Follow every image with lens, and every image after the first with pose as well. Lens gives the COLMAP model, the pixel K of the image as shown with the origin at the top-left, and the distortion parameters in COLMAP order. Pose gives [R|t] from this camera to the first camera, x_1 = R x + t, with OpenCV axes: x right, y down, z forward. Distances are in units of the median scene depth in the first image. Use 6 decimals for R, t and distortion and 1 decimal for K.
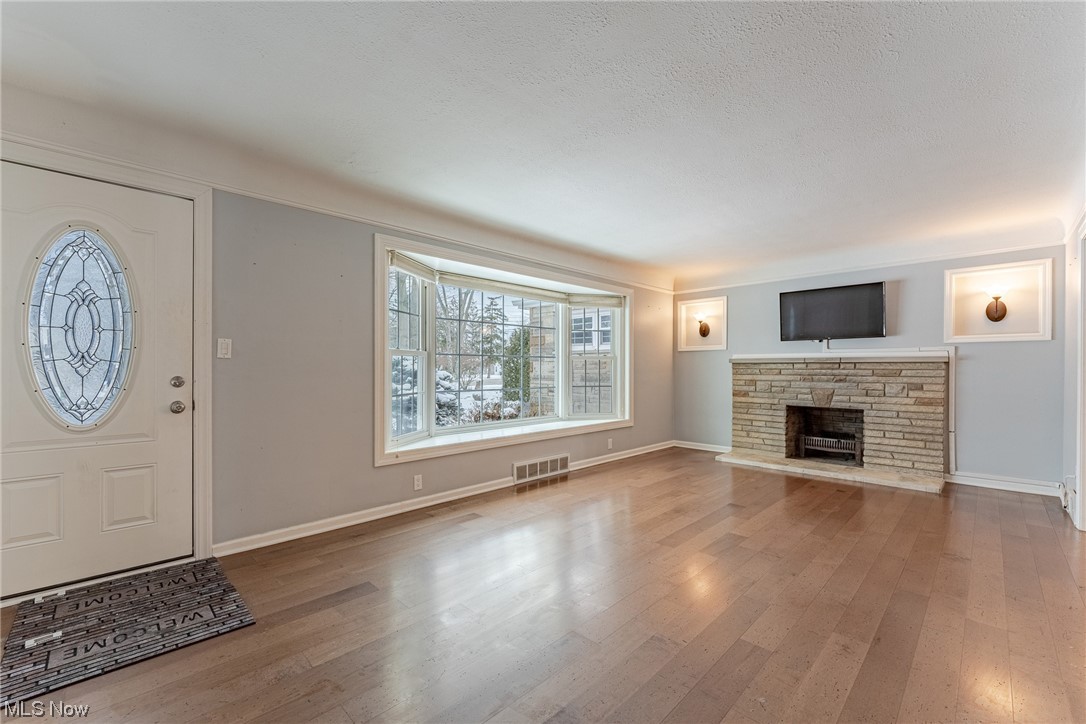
lens RADIAL K [[463.2, 0, 543.0], [0, 463.2, 362.0], [0, 0, 1]] dist [-0.002520, -0.000199]
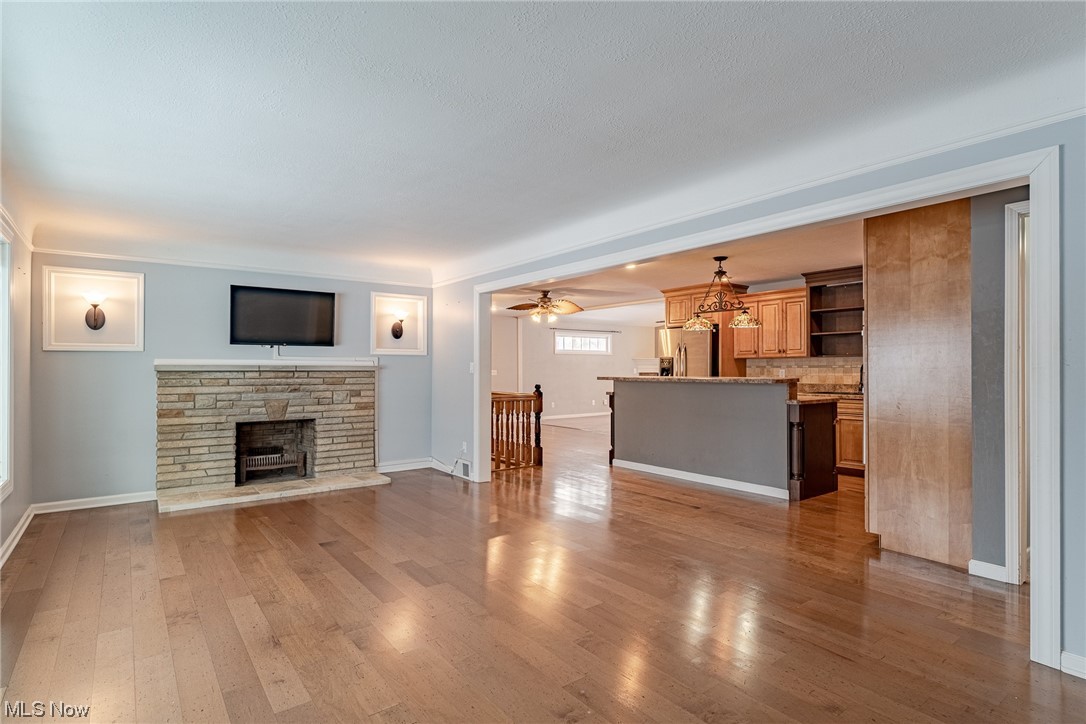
lens RADIAL K [[544.1, 0, 543.0], [0, 544.1, 362.0], [0, 0, 1]] dist [0.000975, 0.000105]
pose [[0.134744, 0.011951, 0.990808, -0.377758], [-0.013389, 0.999858, -0.010240, -0.012202], [-0.990790, -0.011886, 0.134885, 0.347575]]
